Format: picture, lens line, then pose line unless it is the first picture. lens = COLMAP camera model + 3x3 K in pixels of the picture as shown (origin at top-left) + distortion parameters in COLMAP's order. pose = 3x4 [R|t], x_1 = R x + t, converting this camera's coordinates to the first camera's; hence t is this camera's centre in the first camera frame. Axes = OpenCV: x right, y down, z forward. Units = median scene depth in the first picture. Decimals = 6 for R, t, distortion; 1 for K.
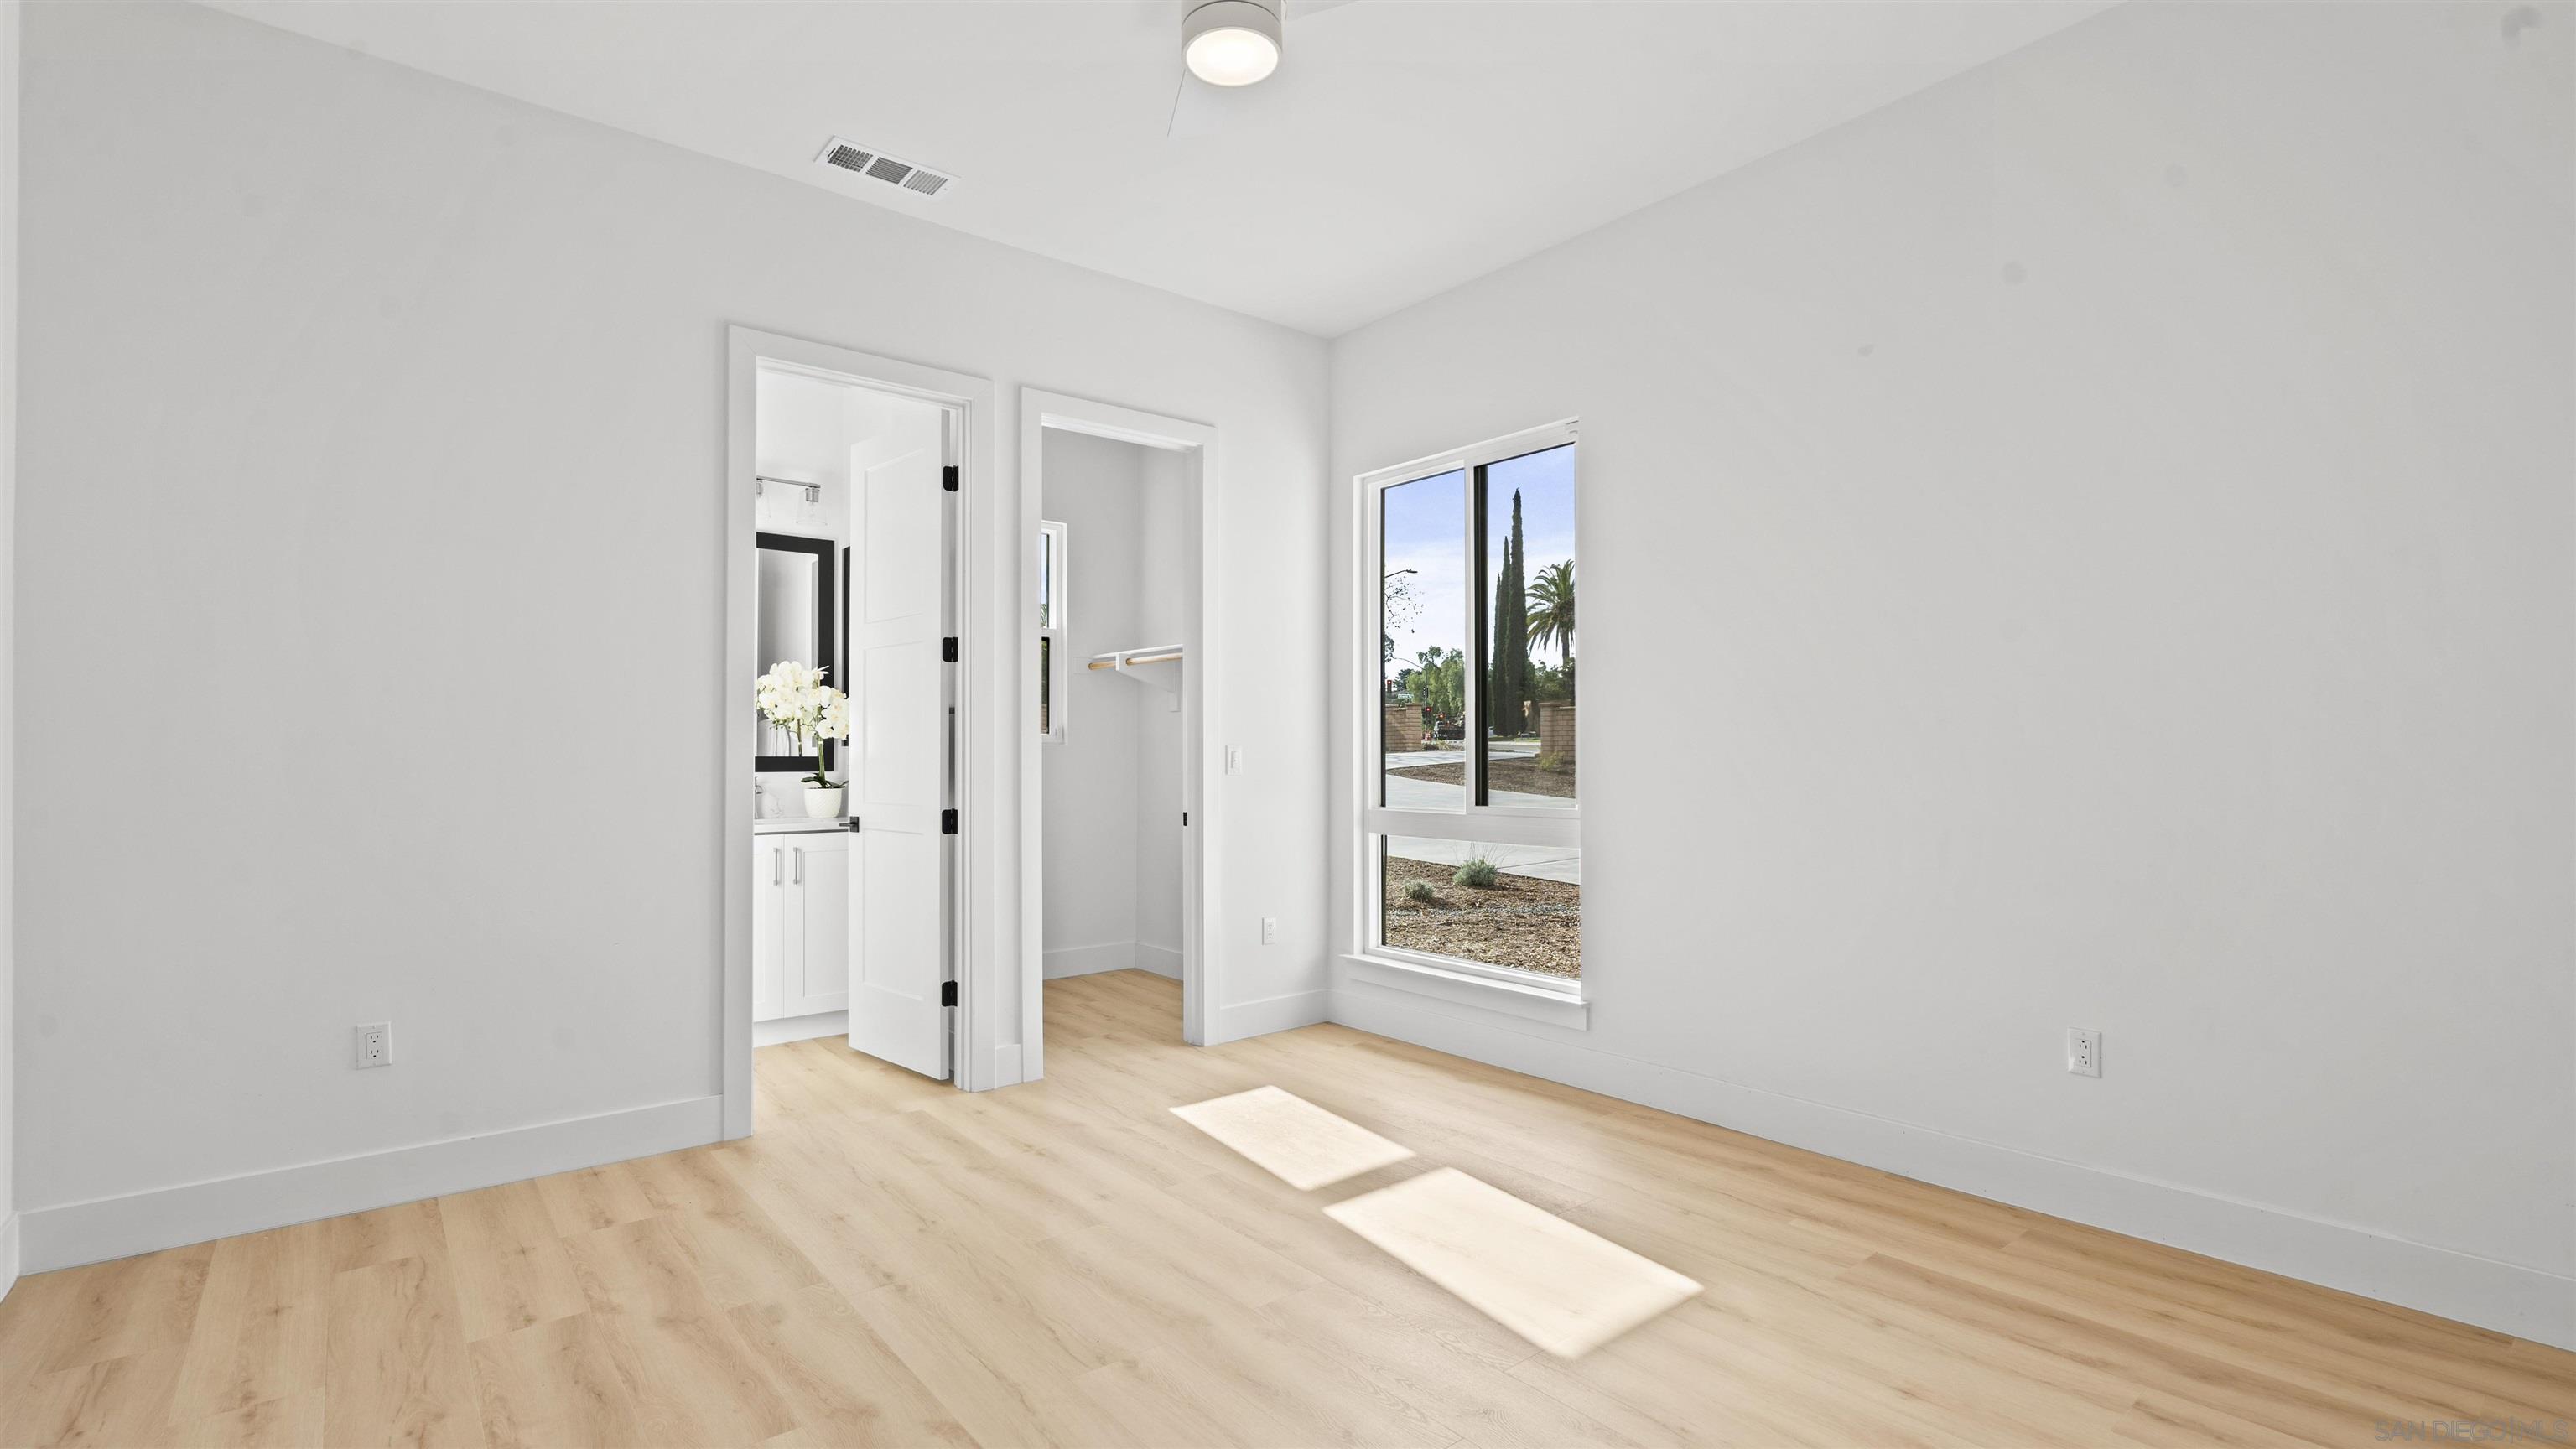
lens RADIAL K [[1154.5, 0, 1289.3], [0, 1154.5, 742.6], [0, 0, 1]] dist [0.001153, 0.000290]
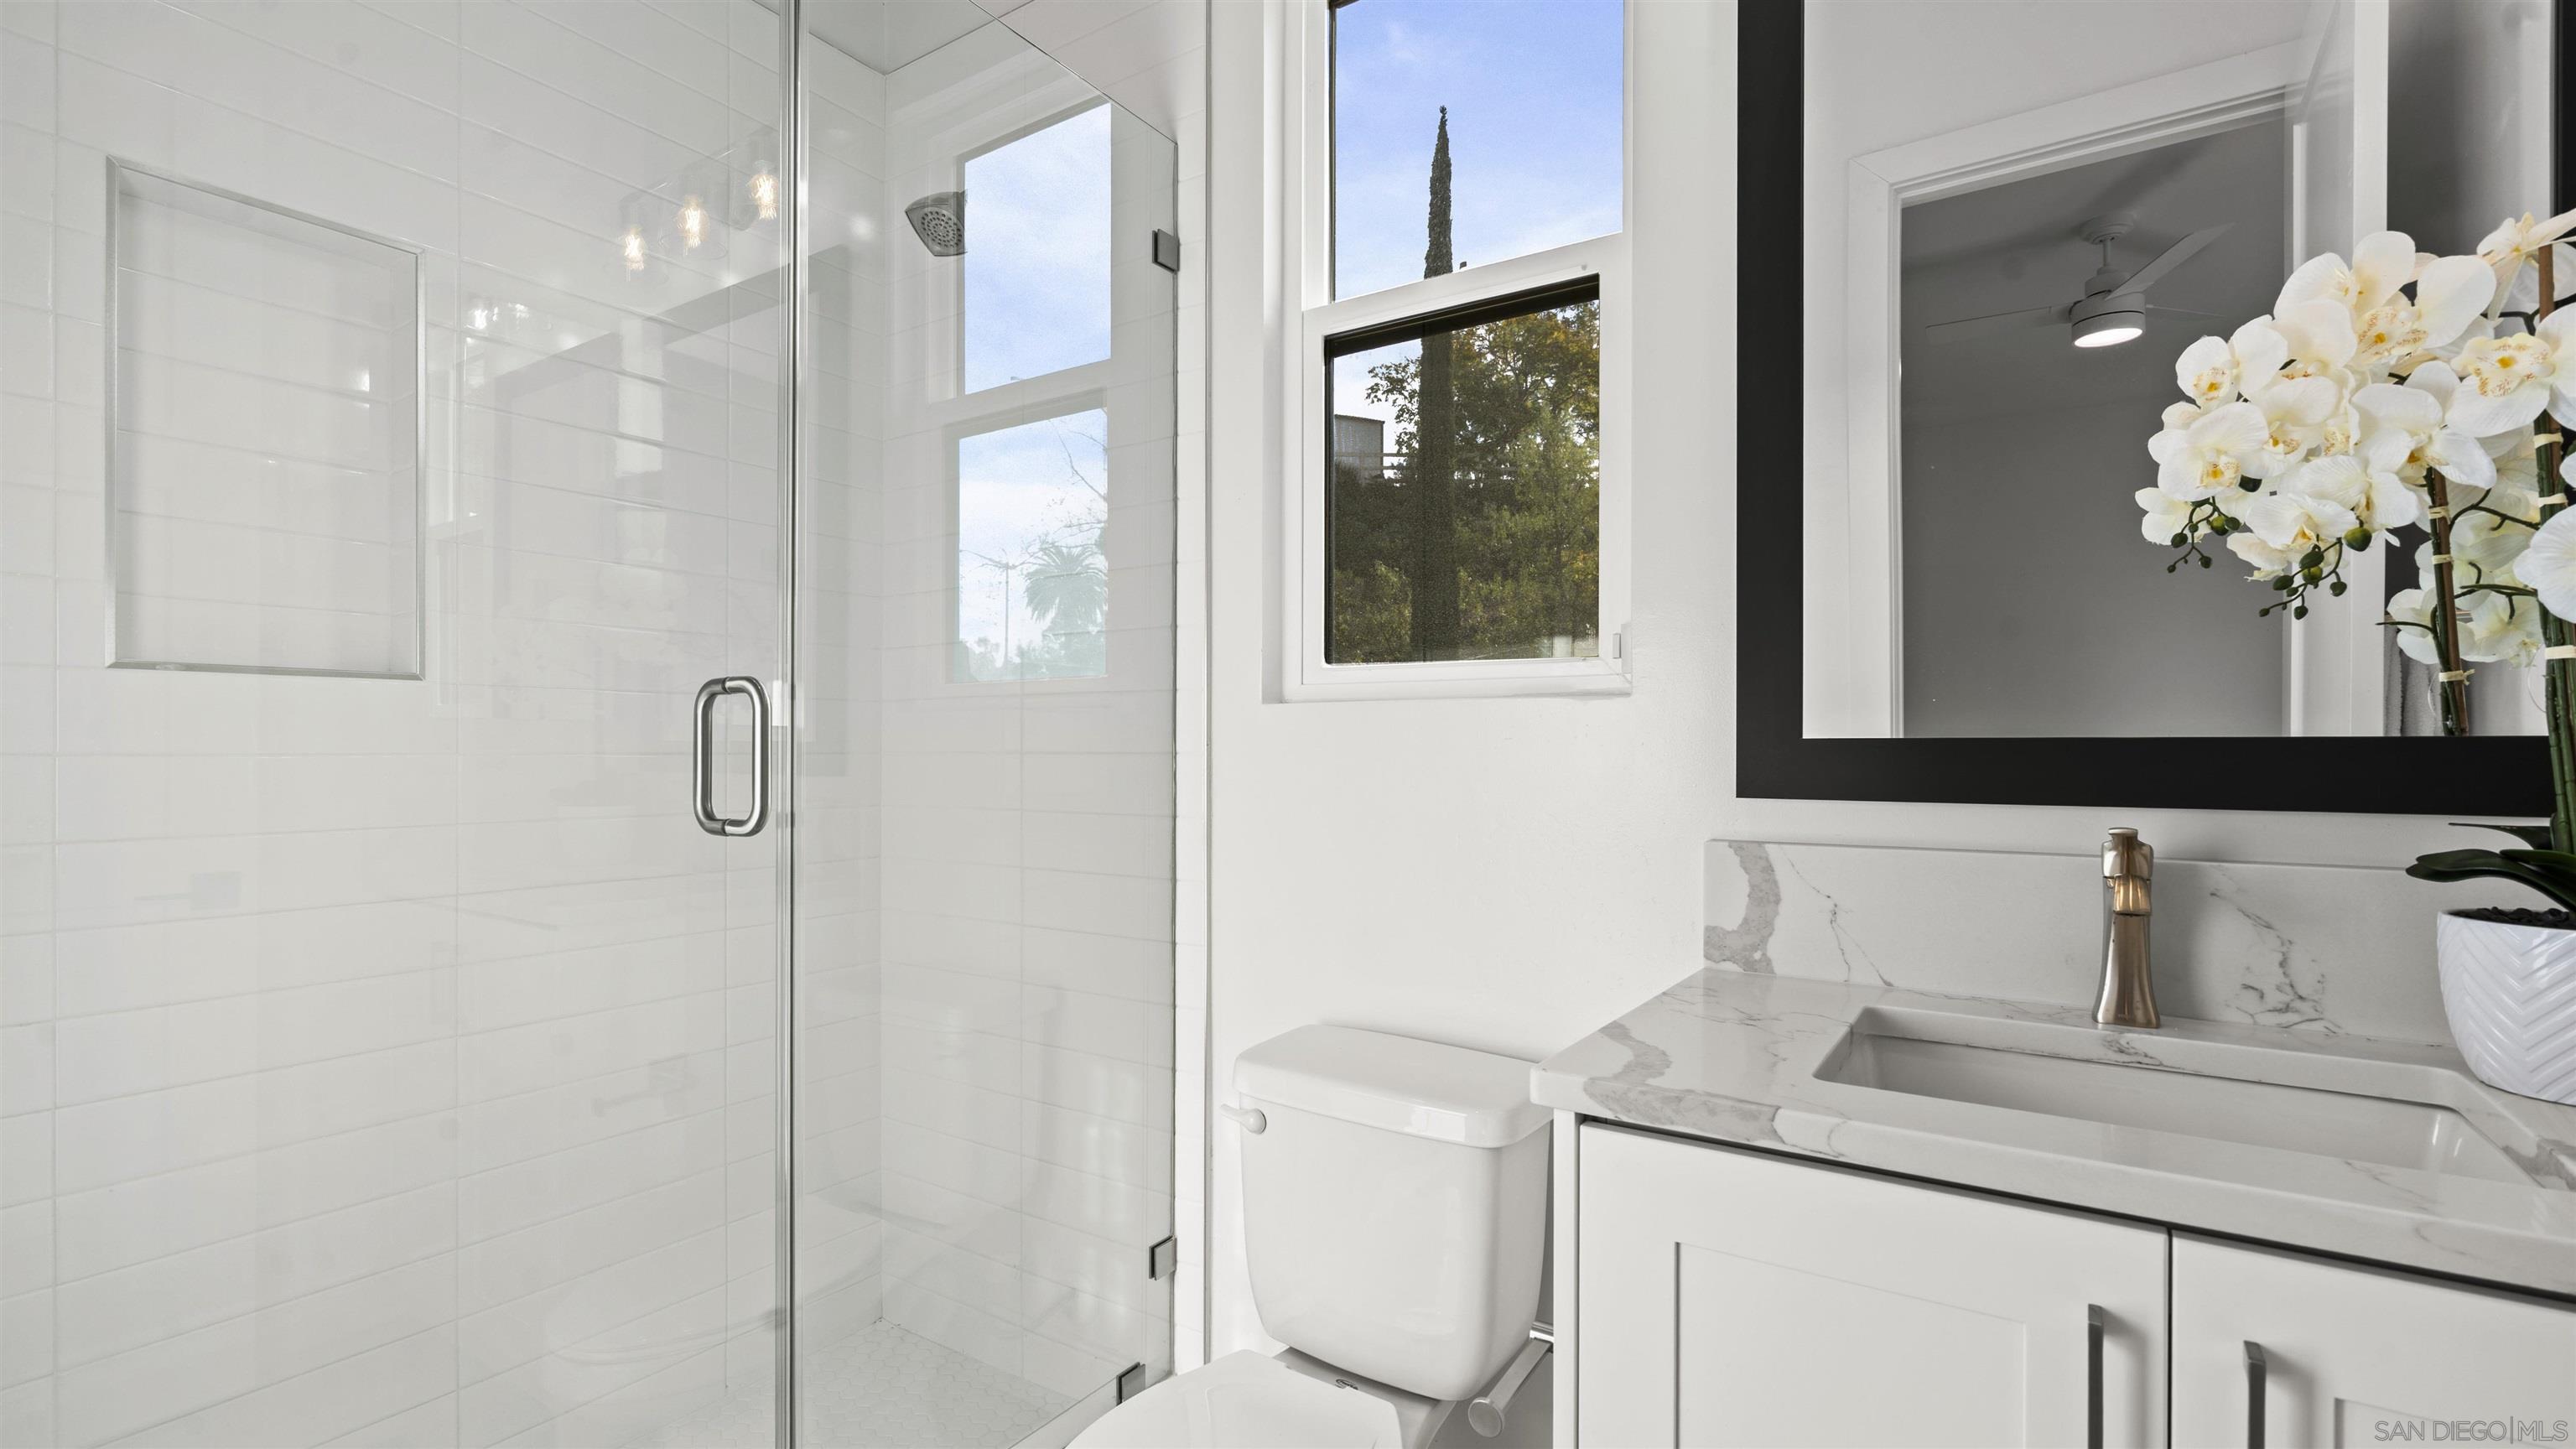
lens RADIAL K [[1154.5, 0, 1289.3], [0, 1154.5, 742.6], [0, 0, 1]] dist [0.001153, 0.000290]
pose [[0.276032, 0.001773, -0.961147, -0.293041], [0.008554, 0.999954, 0.004301, 0.010952], [0.961110, -0.009409, 0.276004, 0.771348]]
